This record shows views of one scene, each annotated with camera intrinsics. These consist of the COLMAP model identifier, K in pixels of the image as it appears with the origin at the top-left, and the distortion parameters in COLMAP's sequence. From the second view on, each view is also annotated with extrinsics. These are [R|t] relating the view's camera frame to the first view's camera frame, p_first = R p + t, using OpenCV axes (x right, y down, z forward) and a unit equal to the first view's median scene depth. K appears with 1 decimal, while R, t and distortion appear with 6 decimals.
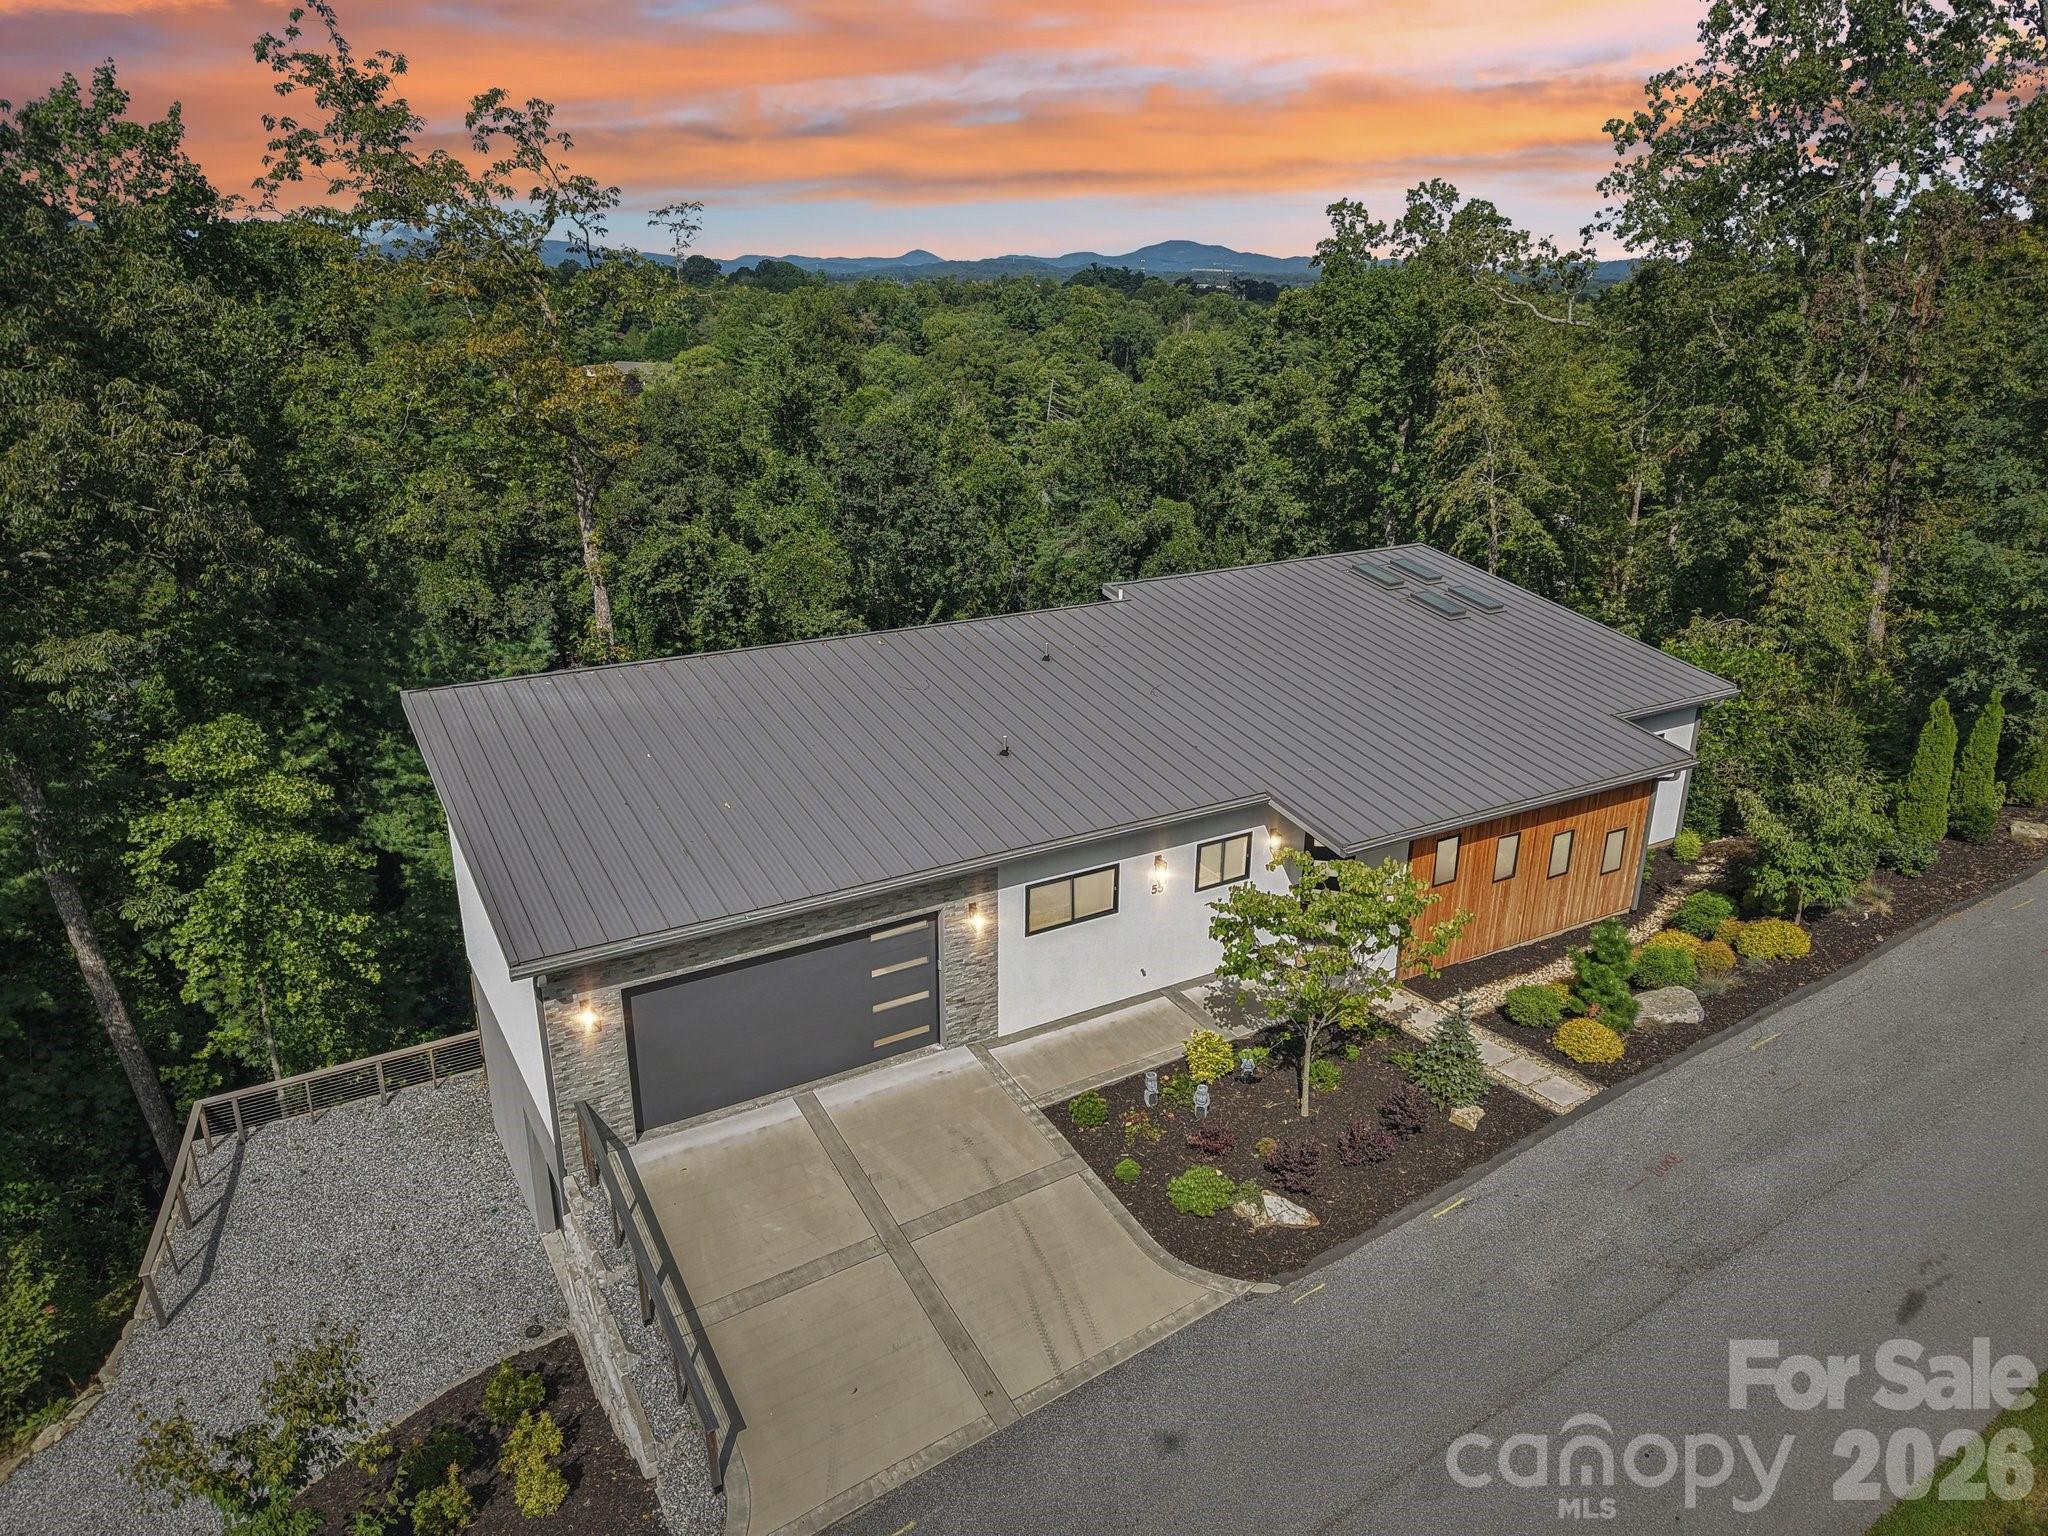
lens RADIAL K [[1404.5, 0, 1024.0], [0, 1404.5, 768.0], [0, 0, 1]] dist [0.005295, 0.002211]
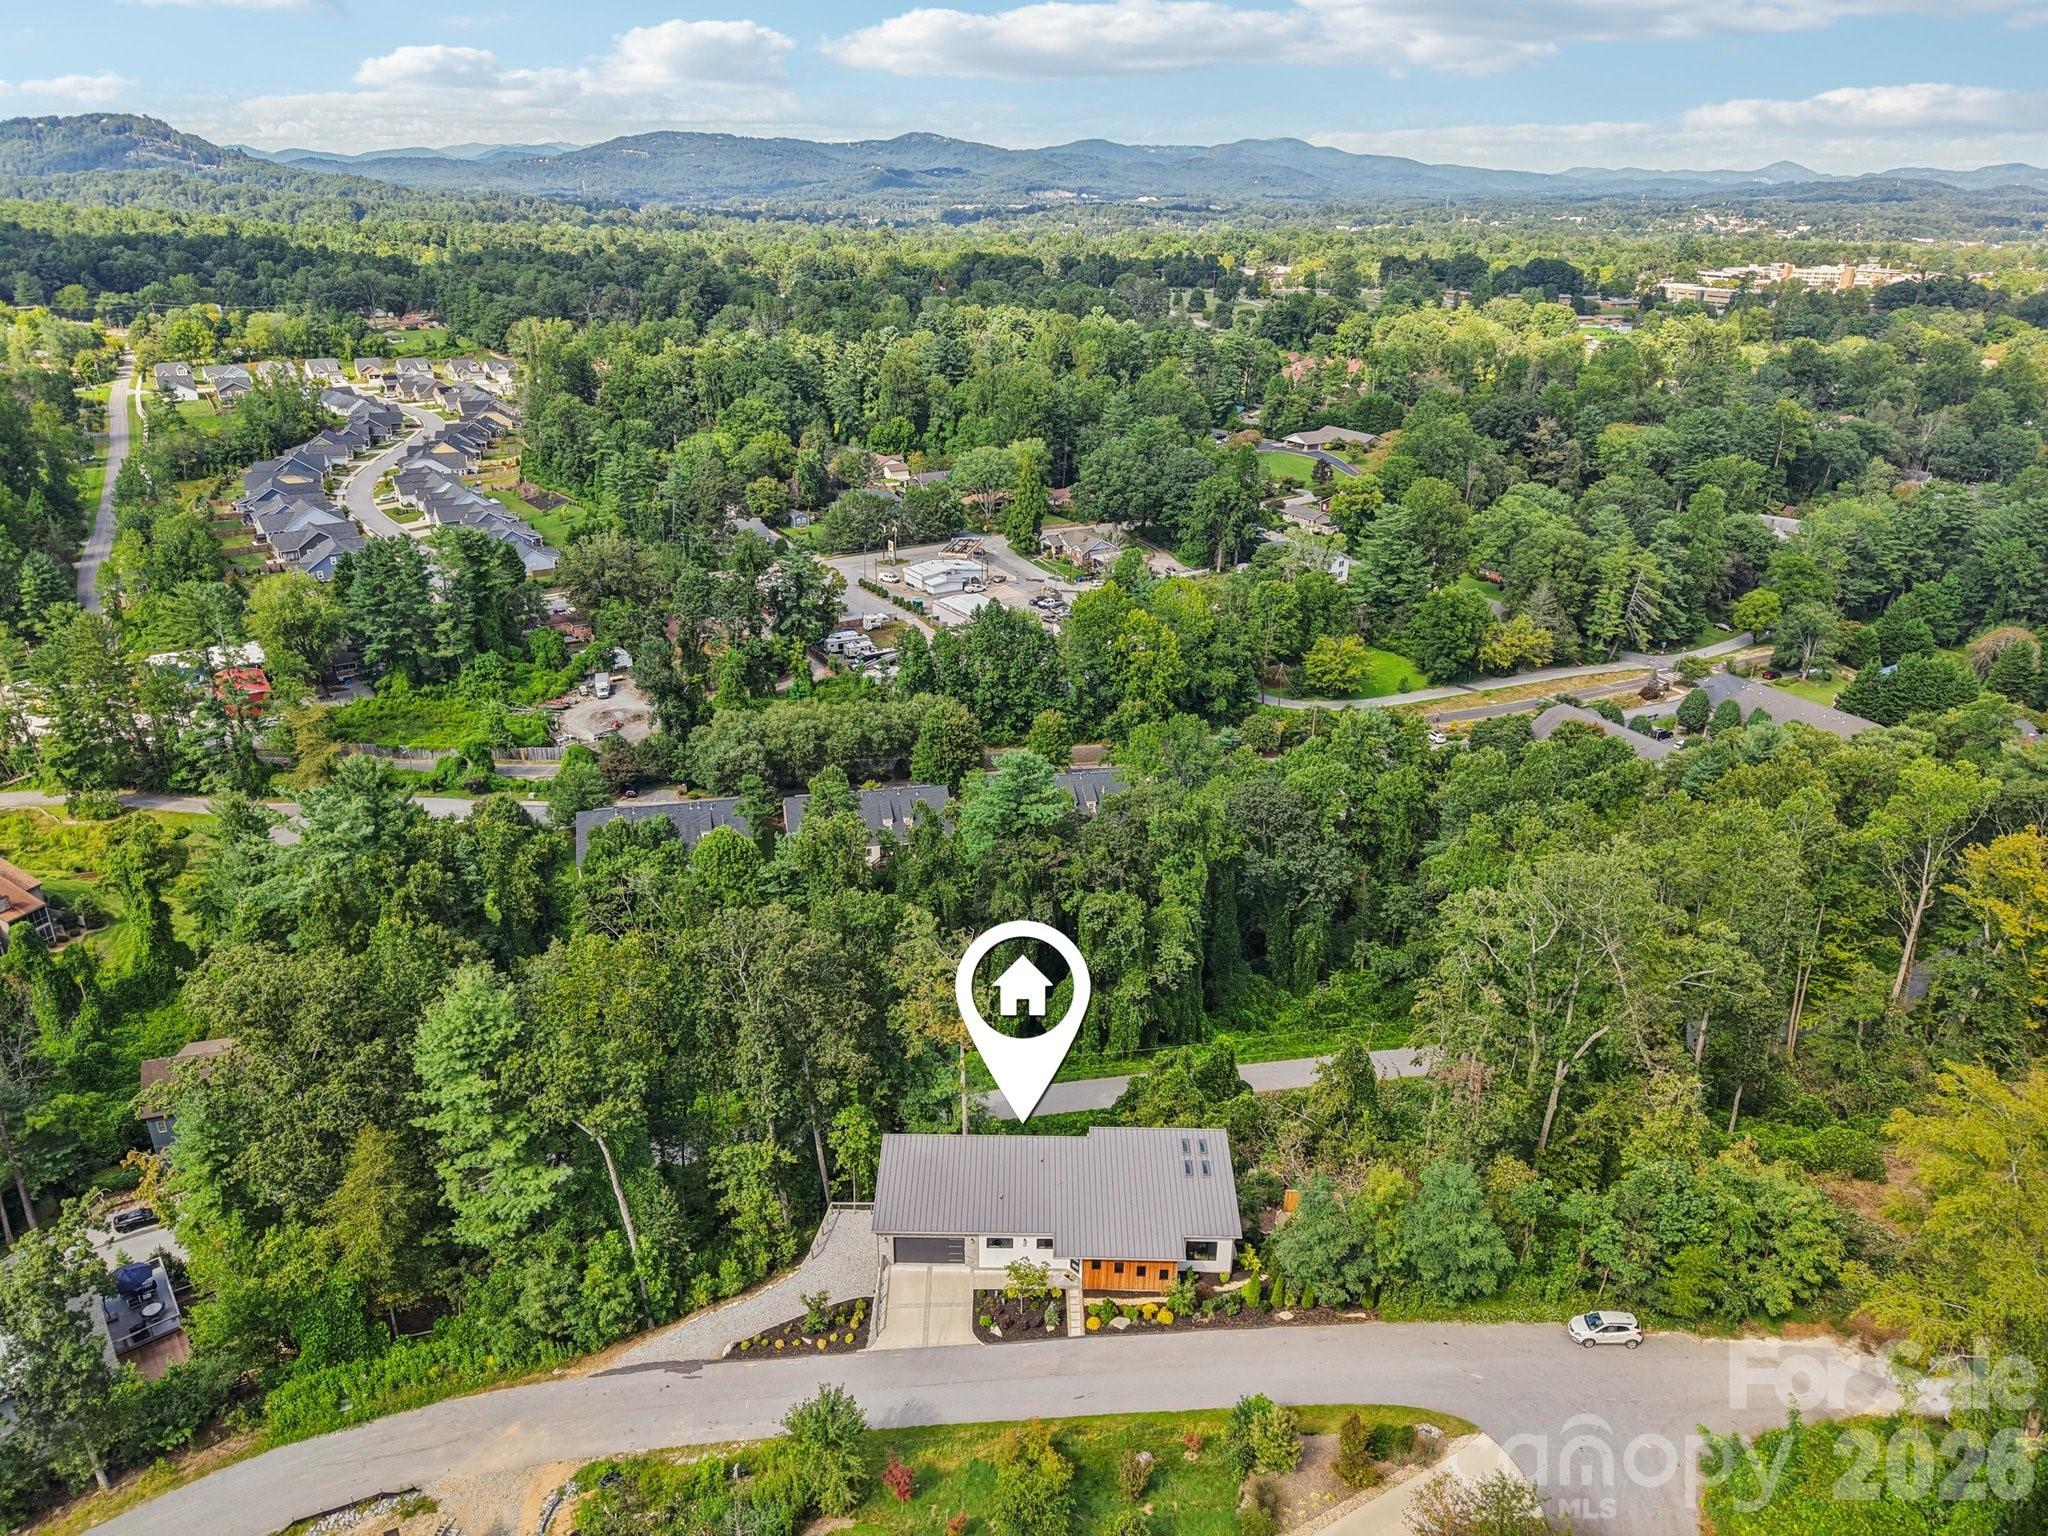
lens RADIAL K [[1400.0, 0, 1023.5], [0, 1400.0, 752.9], [0, 0, 1]] dist [0.010880, -0.005778]
pose [[0.854878, 0.201959, -0.477908, 1.933344], [-0.175767, 0.979393, 0.099471, -1.894253], [0.488149, -0.001036, 0.872760, -2.806195]]
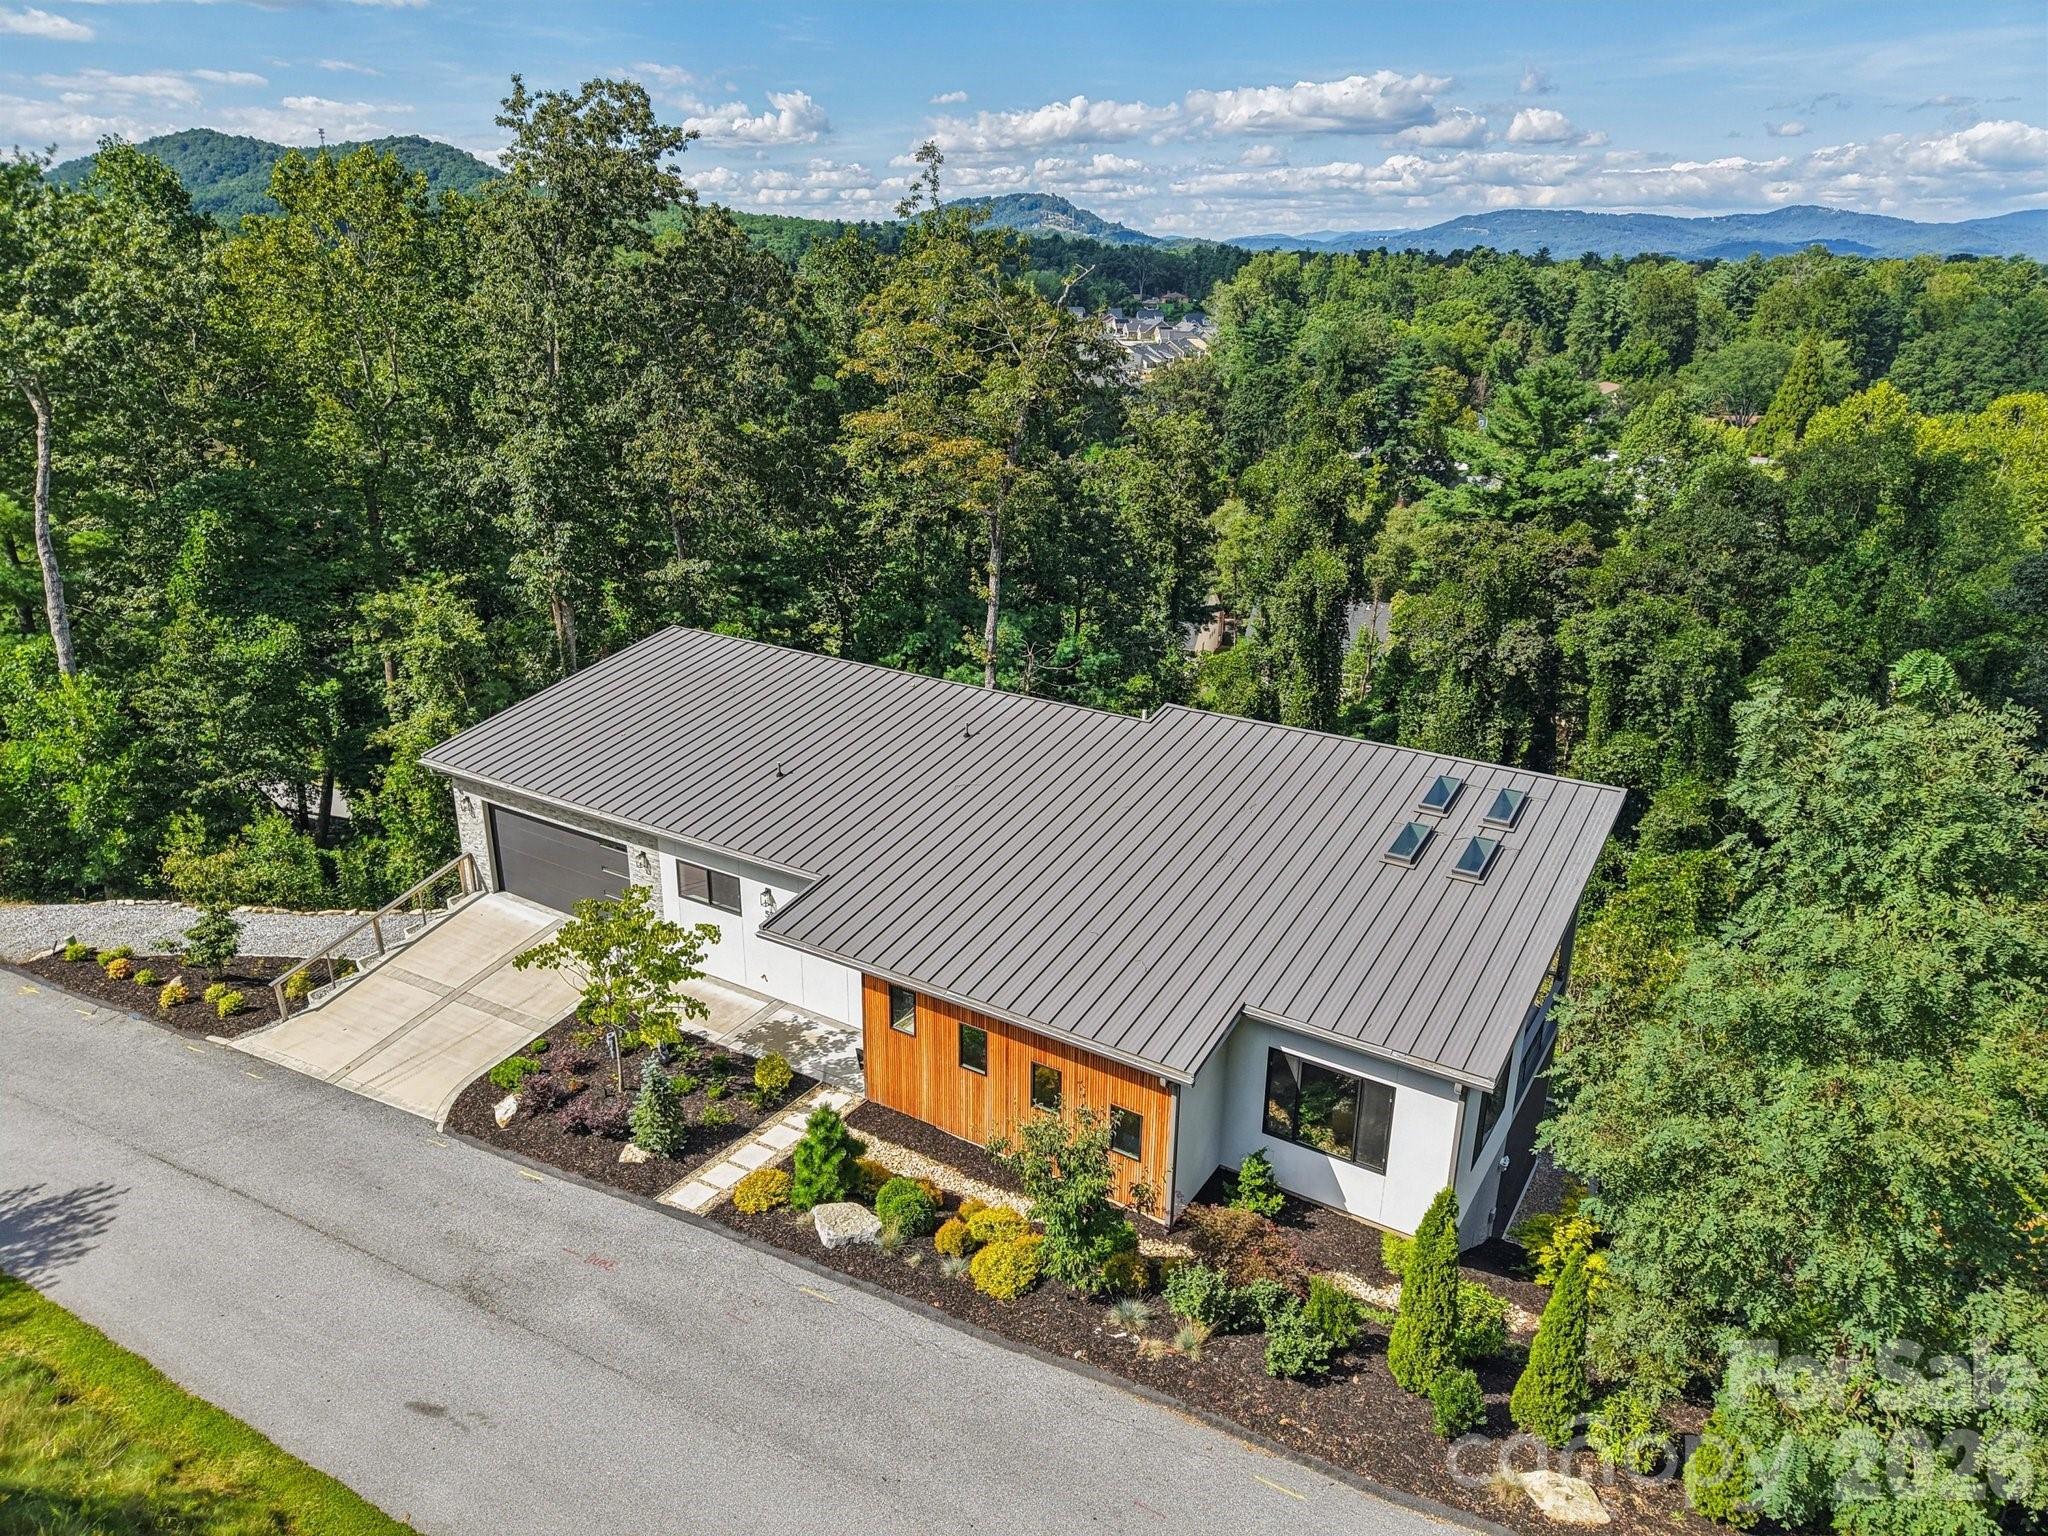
lens RADIAL K [[1400.0, 0, 1023.5], [0, 1400.0, 752.9], [0, 0, 1]] dist [0.010880, -0.005778]
pose [[0.456402, 0.298757, -0.838118, 1.302634], [-0.309573, 0.936412, 0.165216, -0.346361], [0.834183, 0.184054, 0.519867, 0.590910]]
